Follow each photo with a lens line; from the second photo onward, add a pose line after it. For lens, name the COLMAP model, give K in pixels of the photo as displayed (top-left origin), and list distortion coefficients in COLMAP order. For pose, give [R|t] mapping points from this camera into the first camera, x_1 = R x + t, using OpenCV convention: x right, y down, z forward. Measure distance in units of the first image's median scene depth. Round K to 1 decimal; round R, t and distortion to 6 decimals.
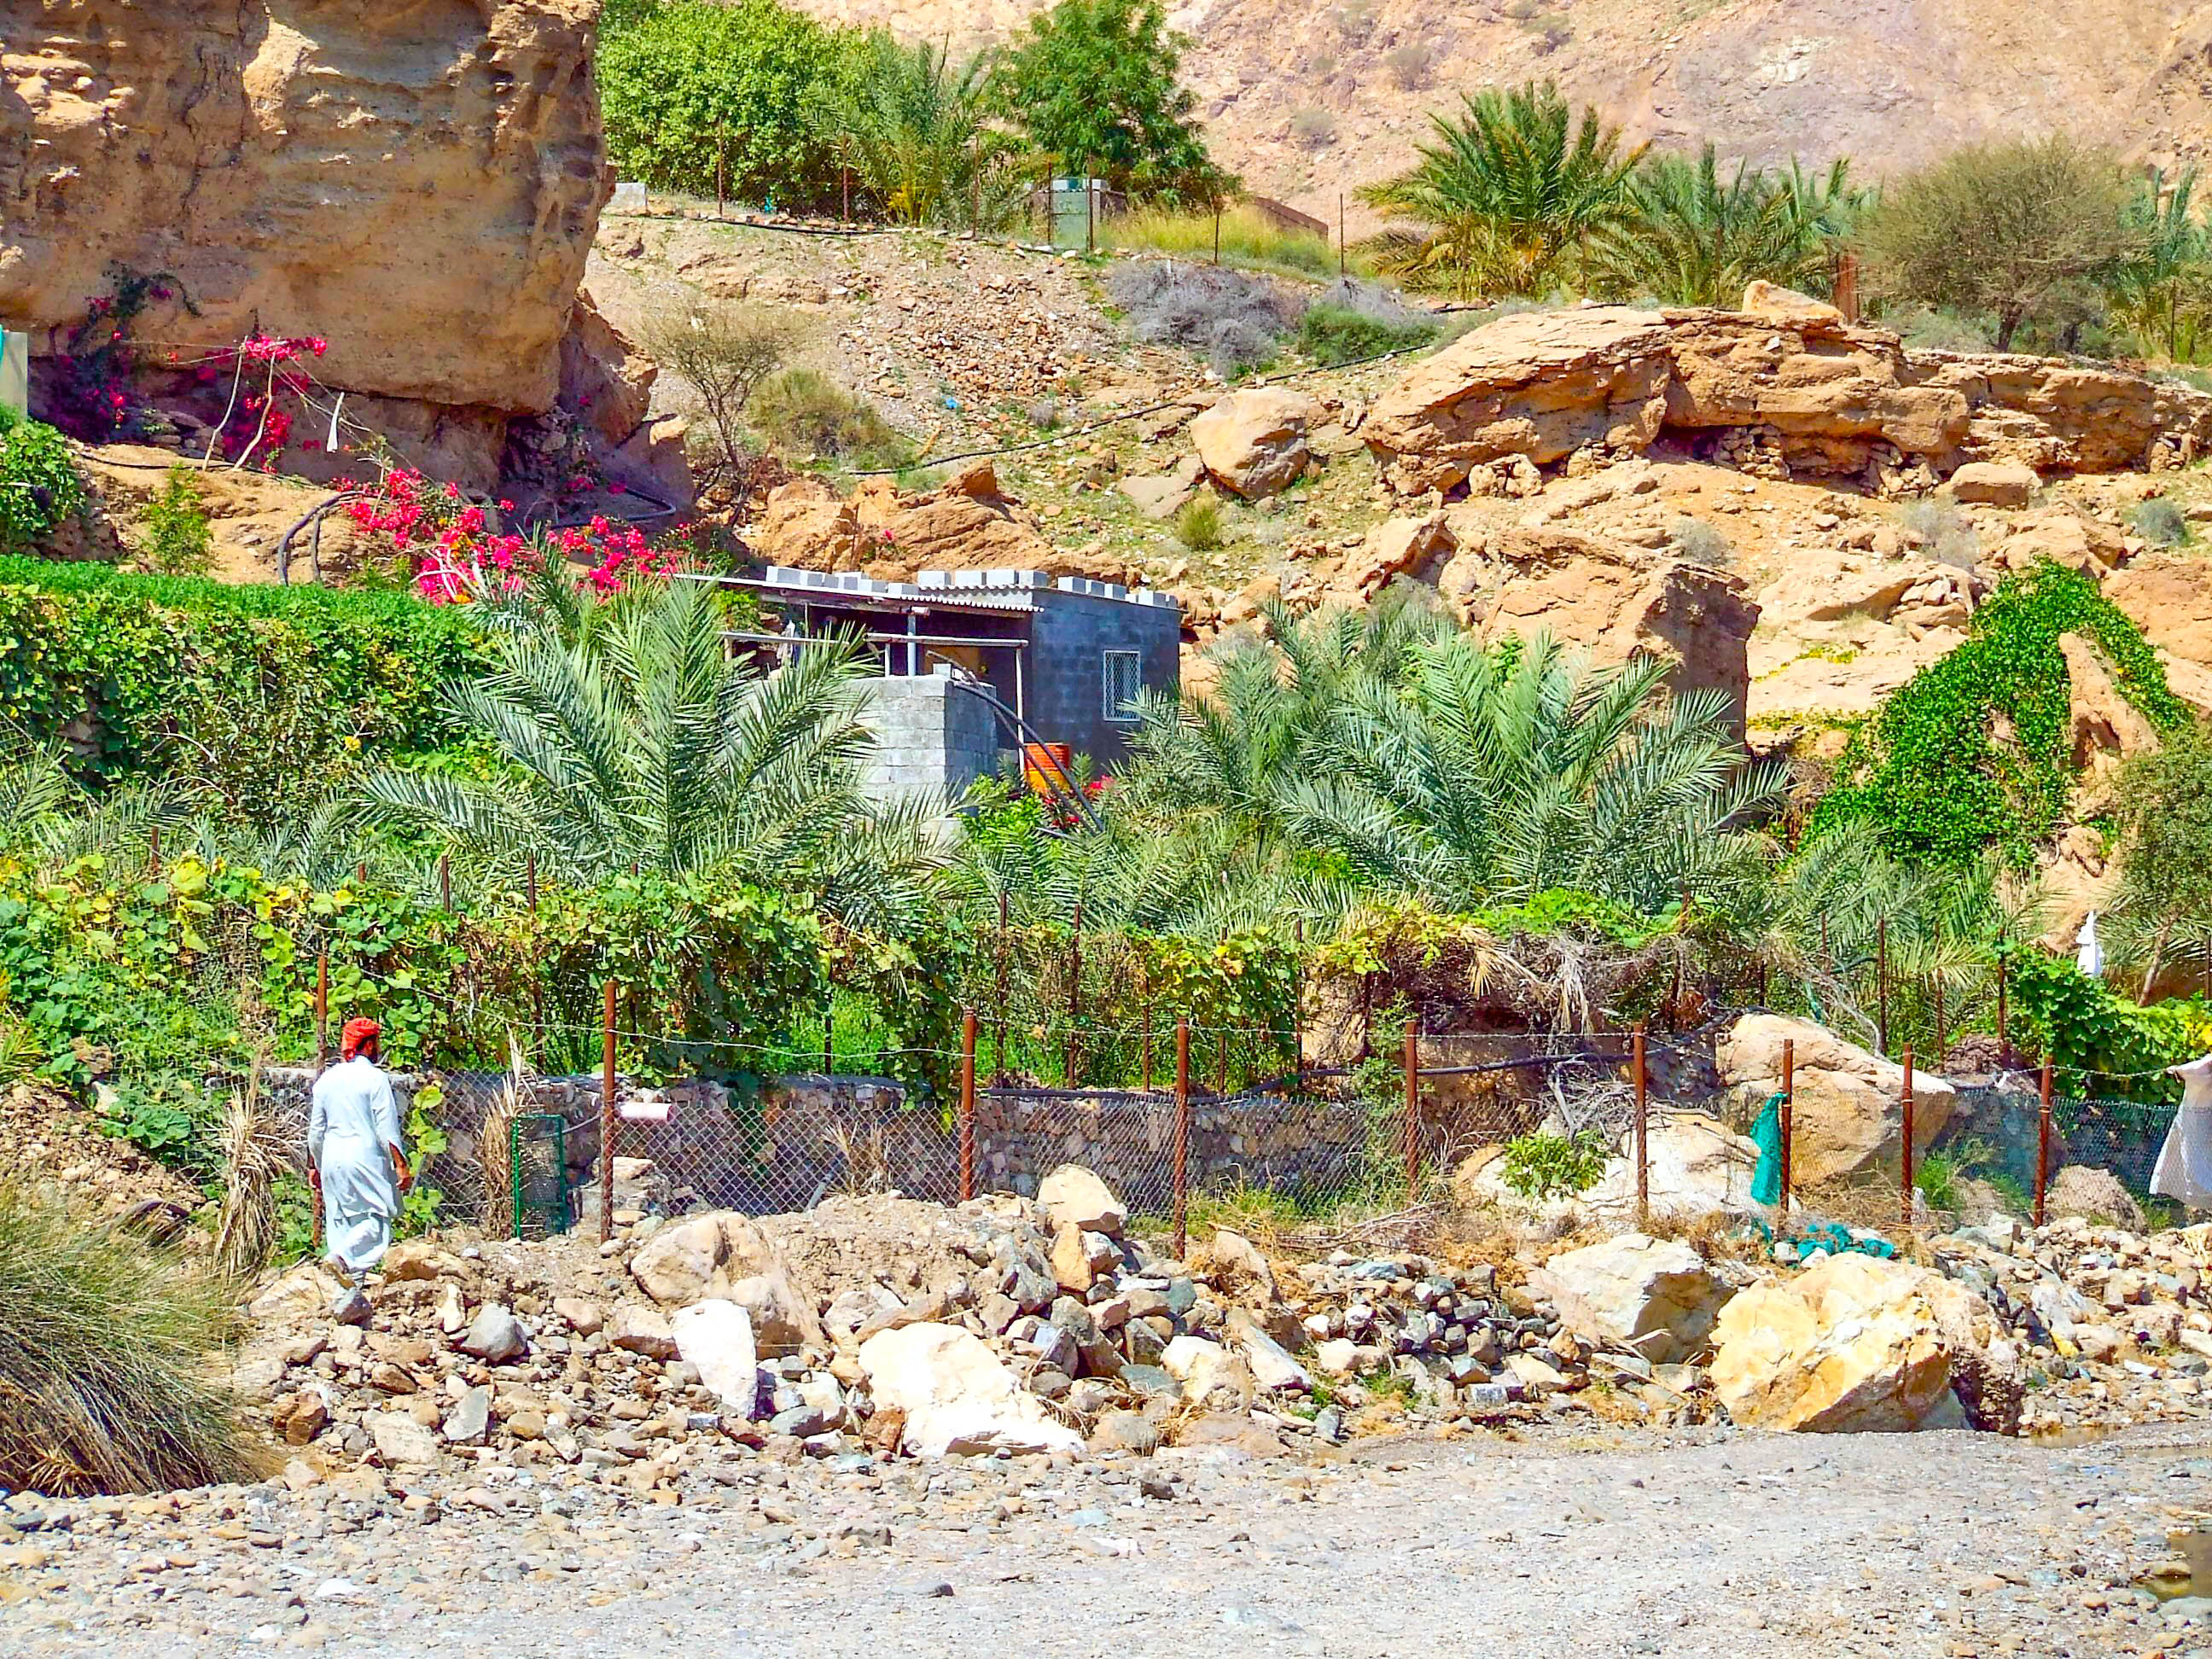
lens RADIAL K [[9559.0, 0, 1102.0], [0, 9559.0, 814.7], [0, 0, 1]] dist [0.299213, 0.000000]
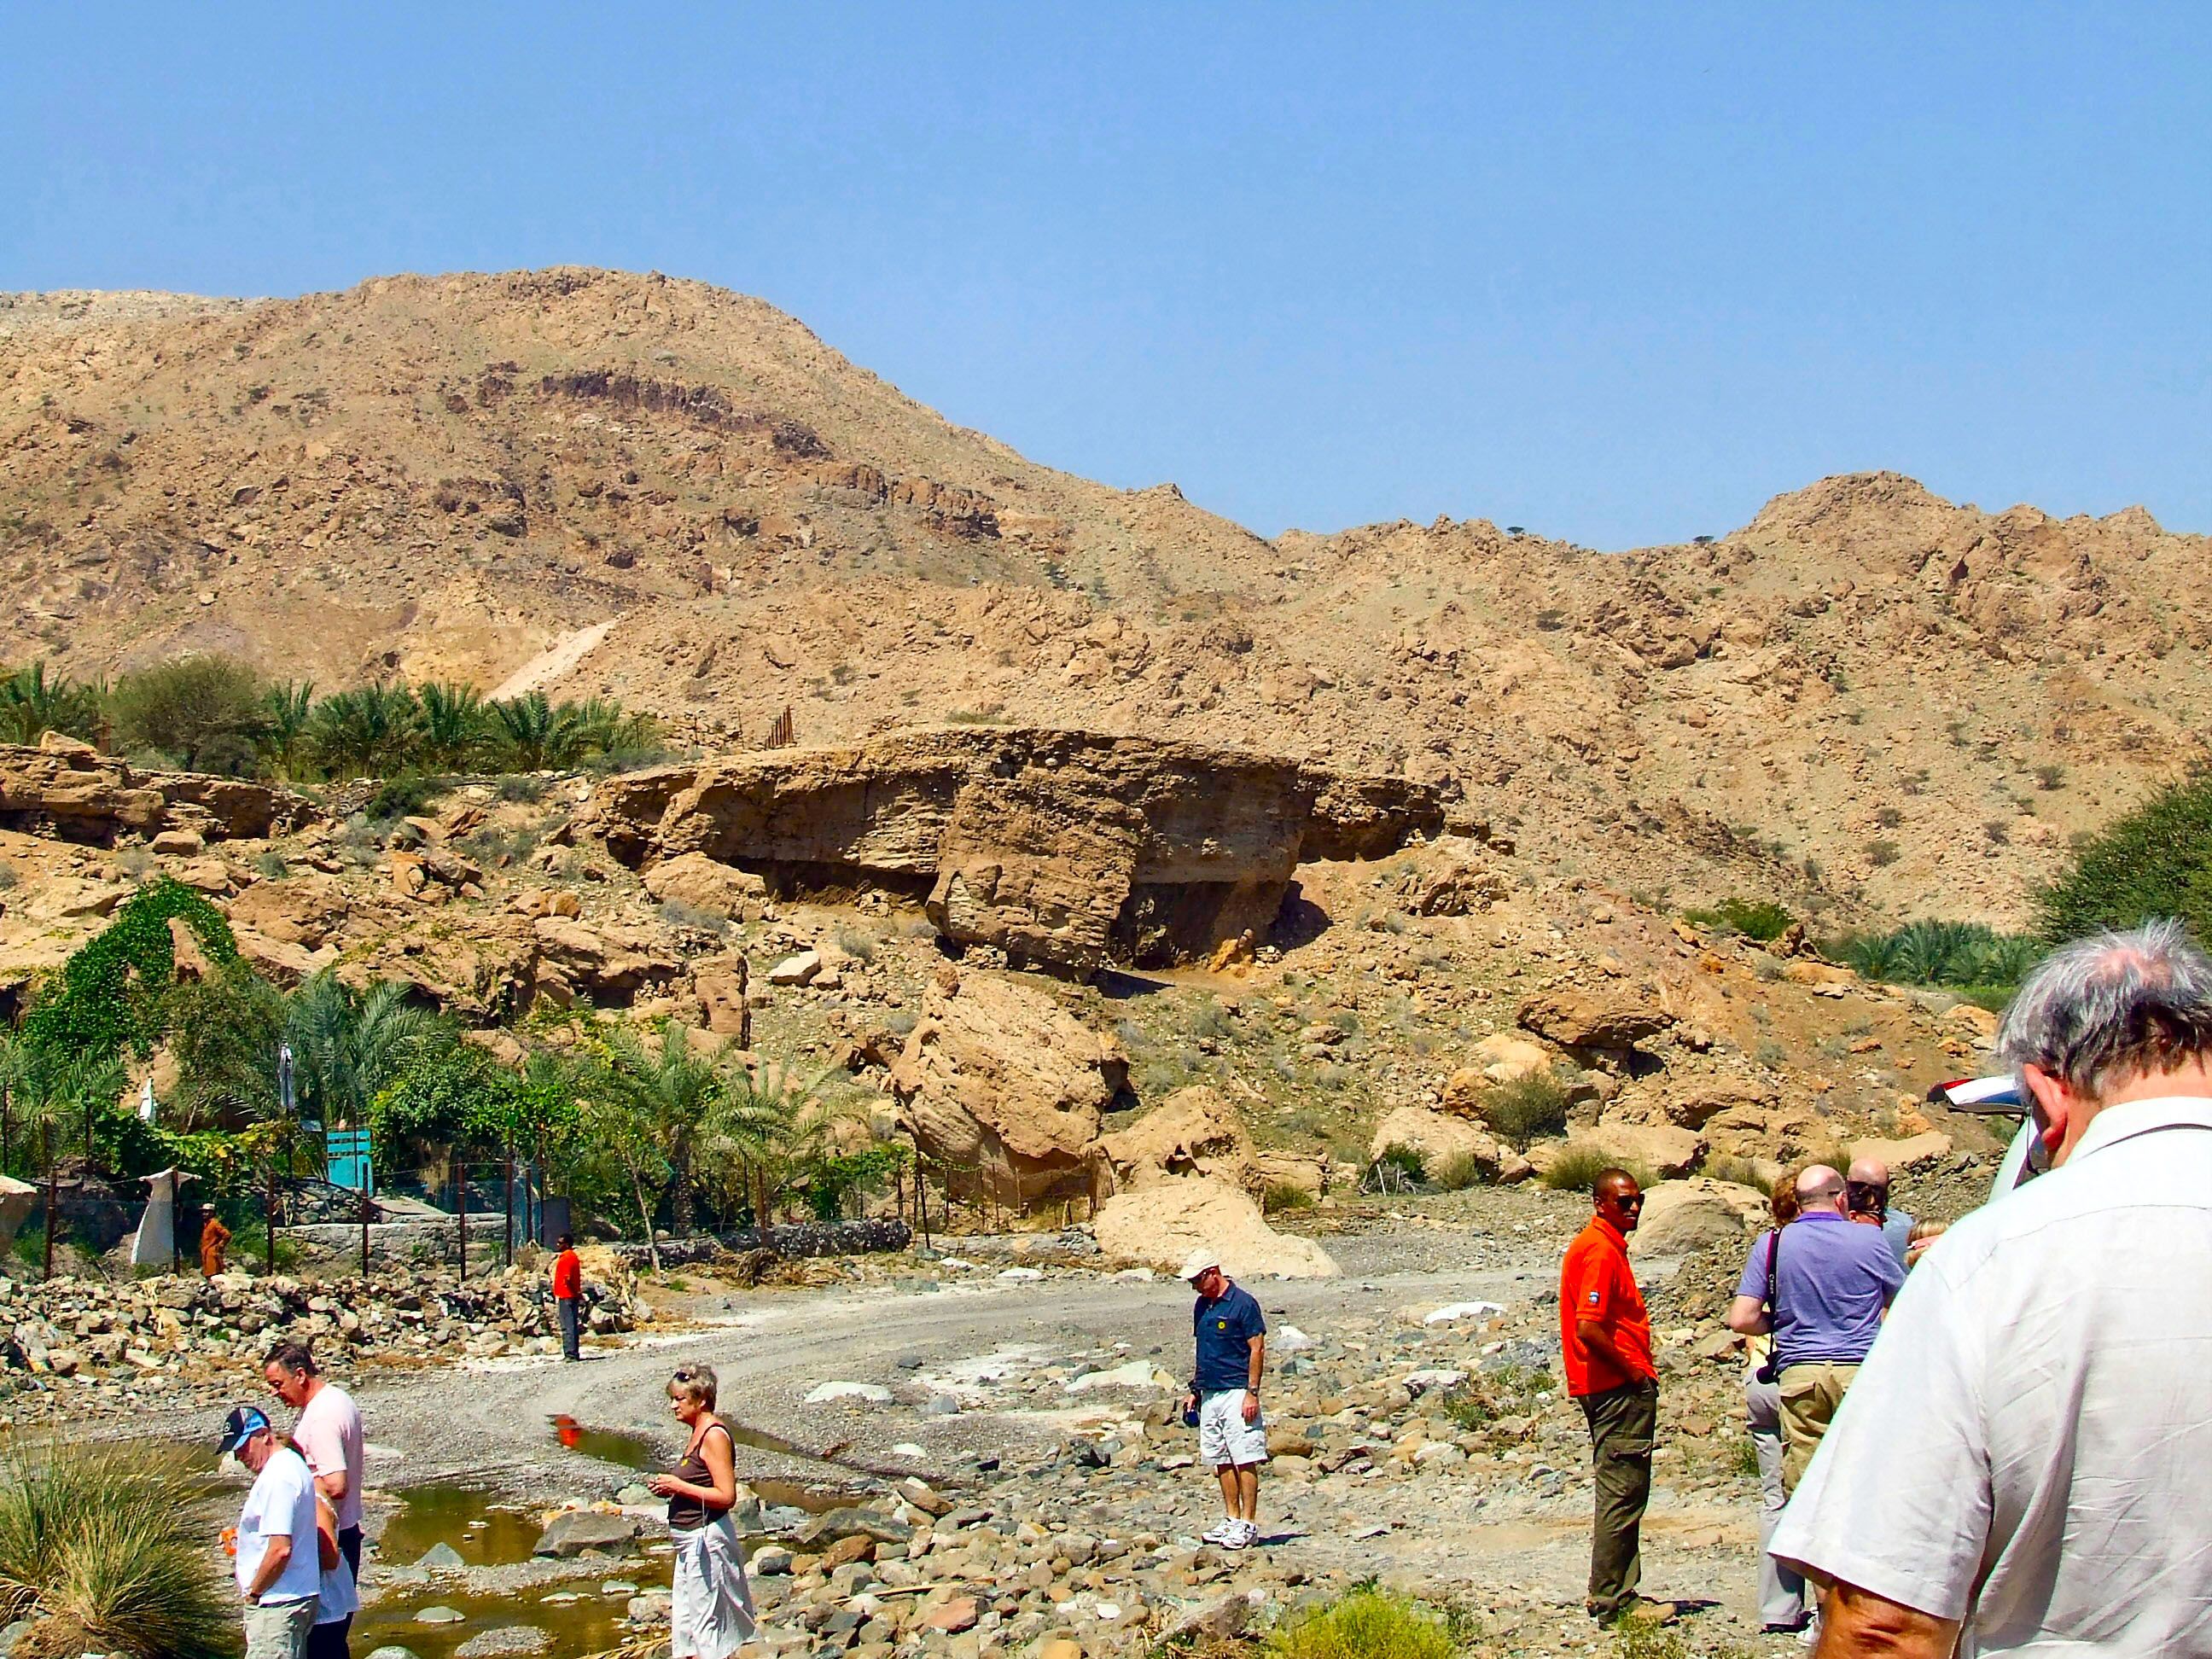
lens RADIAL K [[4603.6, 0, 1102.2], [0, 4603.6, 823.5], [0, 0, 1]] dist [0.075760, 0.000000]
pose [[0.964886, 0.005831, 0.262606, 0.047872], [0.005999, 0.999004, -0.044226, 0.002067], [-0.262602, 0.044248, 0.963889, 0.167690]]
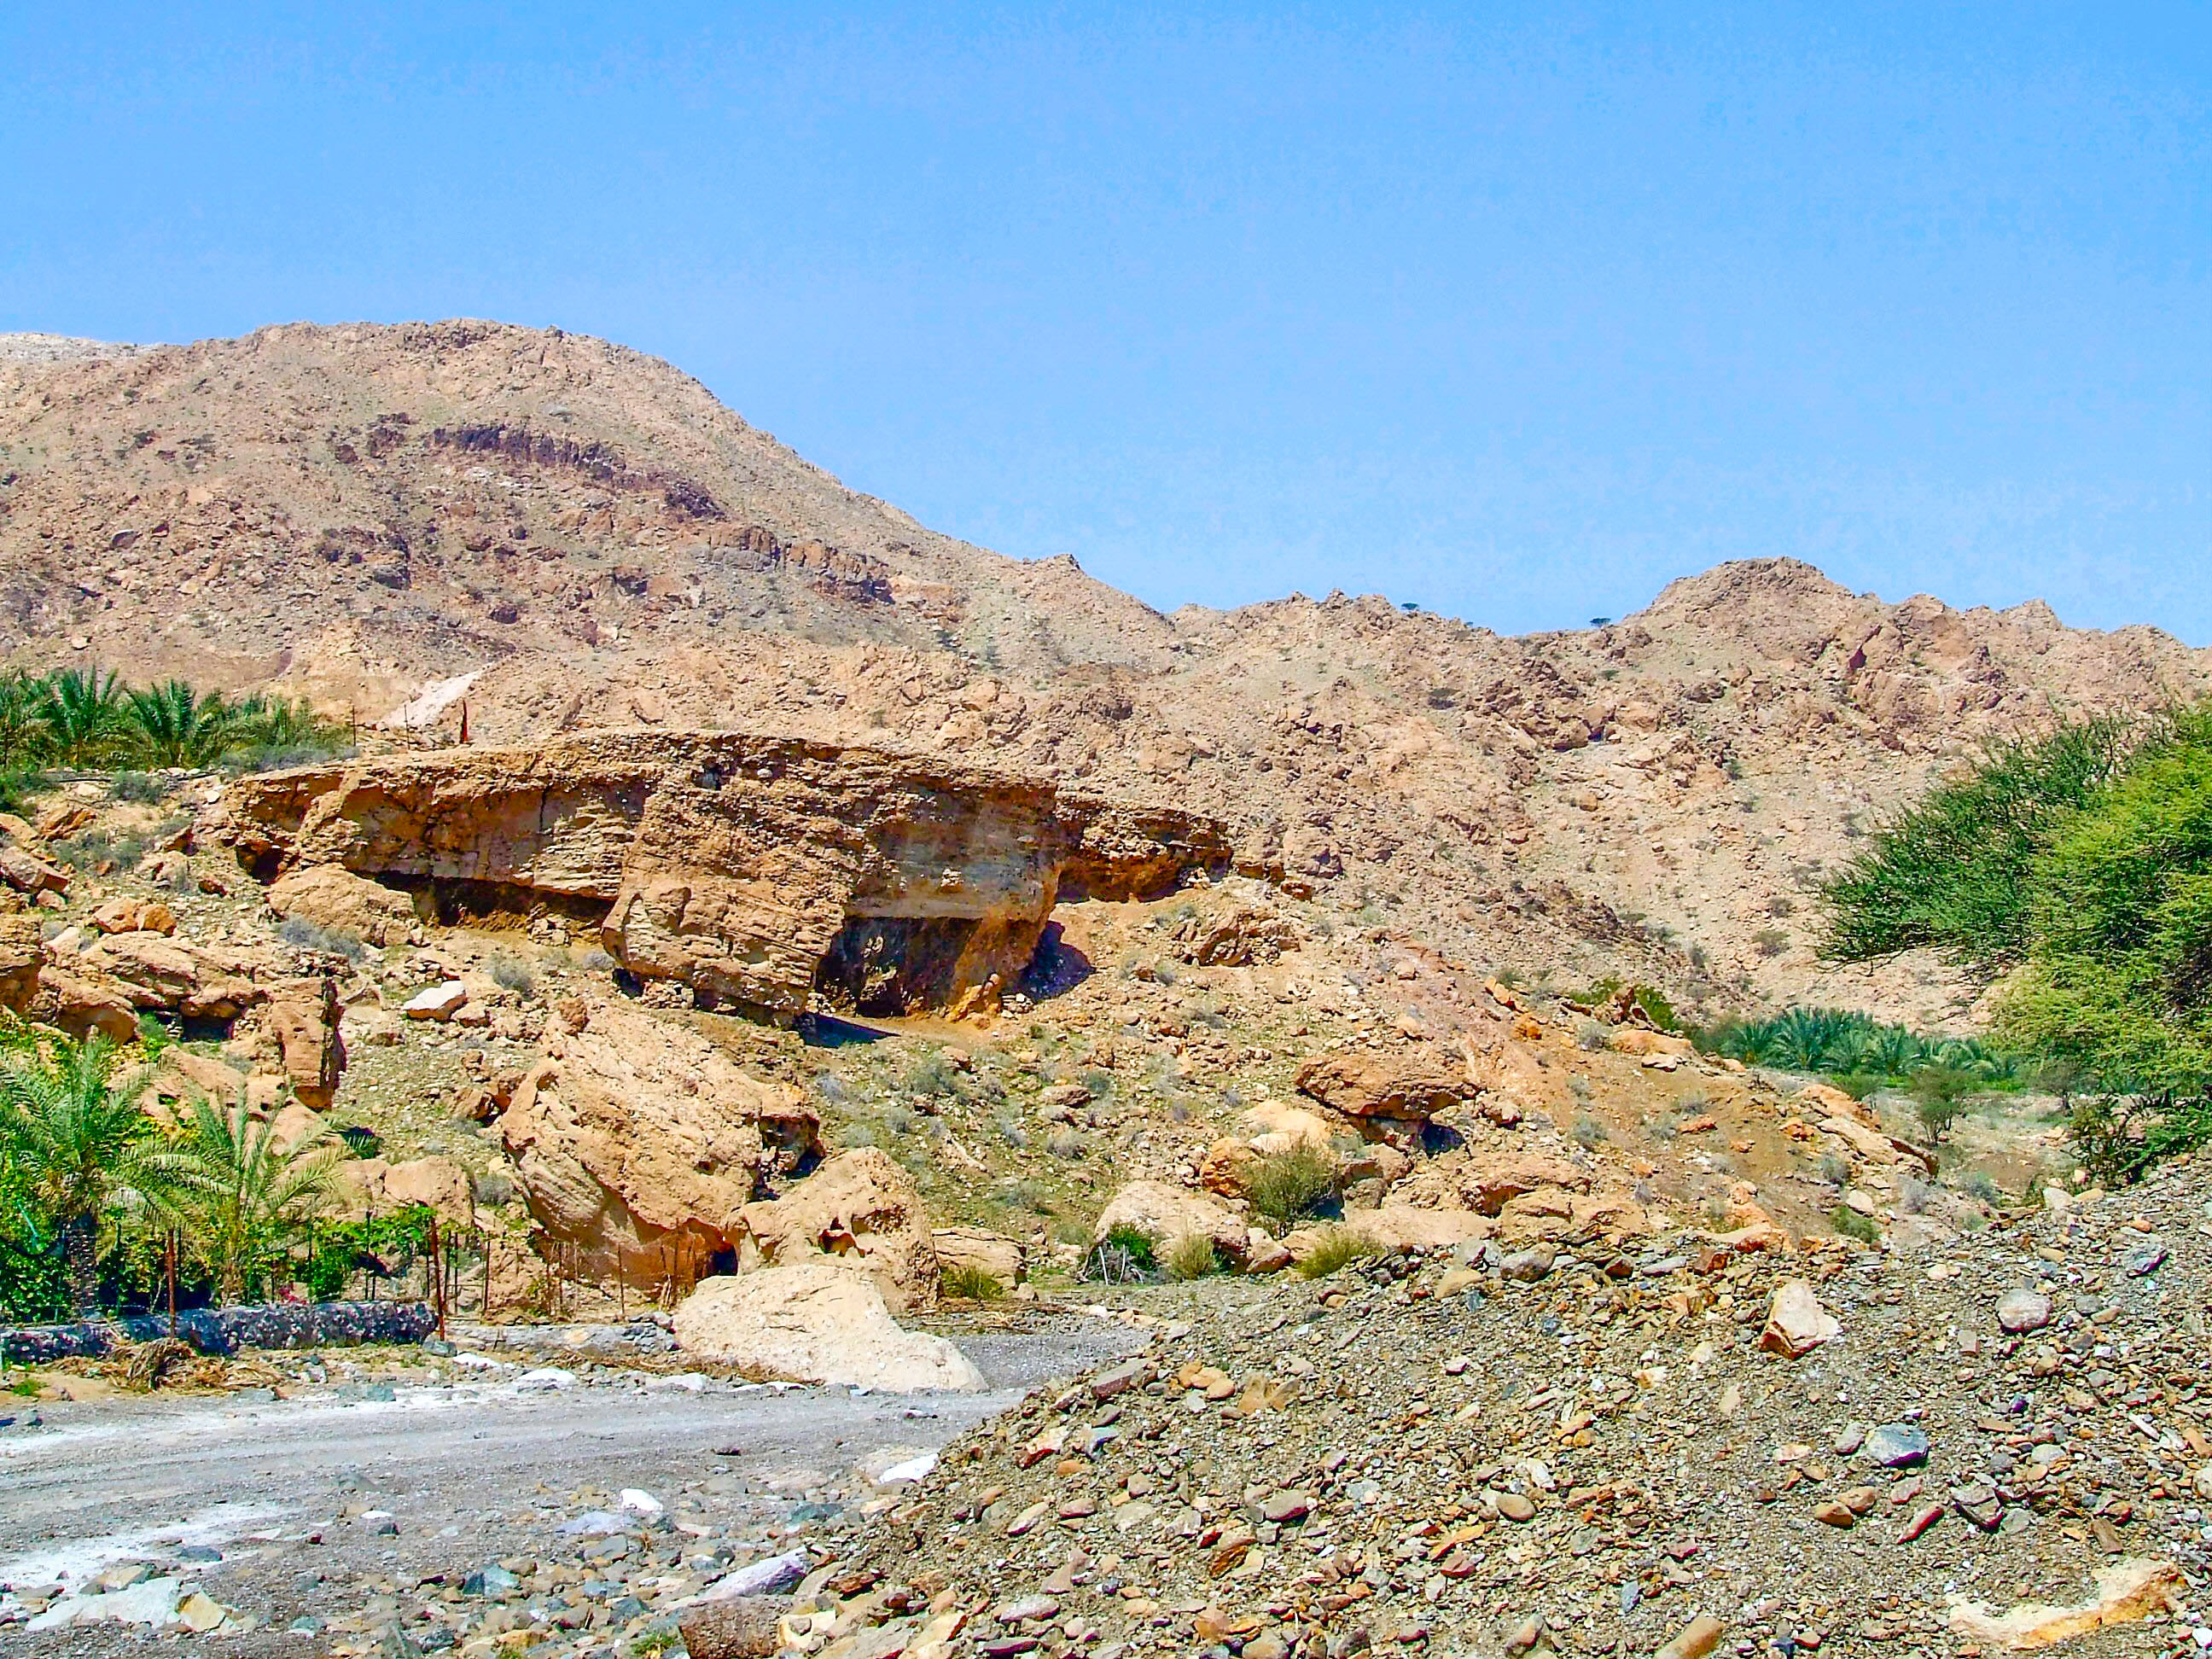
lens RADIAL K [[4603.6, 0, 1109.0], [0, 4603.6, 826.6], [0, 0, 1]] dist [0.075760, 0.000000]
pose [[0.958266, 0.034985, 0.283730, 0.149427], [-0.018454, 0.997984, -0.060730, 0.007641], [-0.285283, 0.052960, 0.956979, 0.344226]]
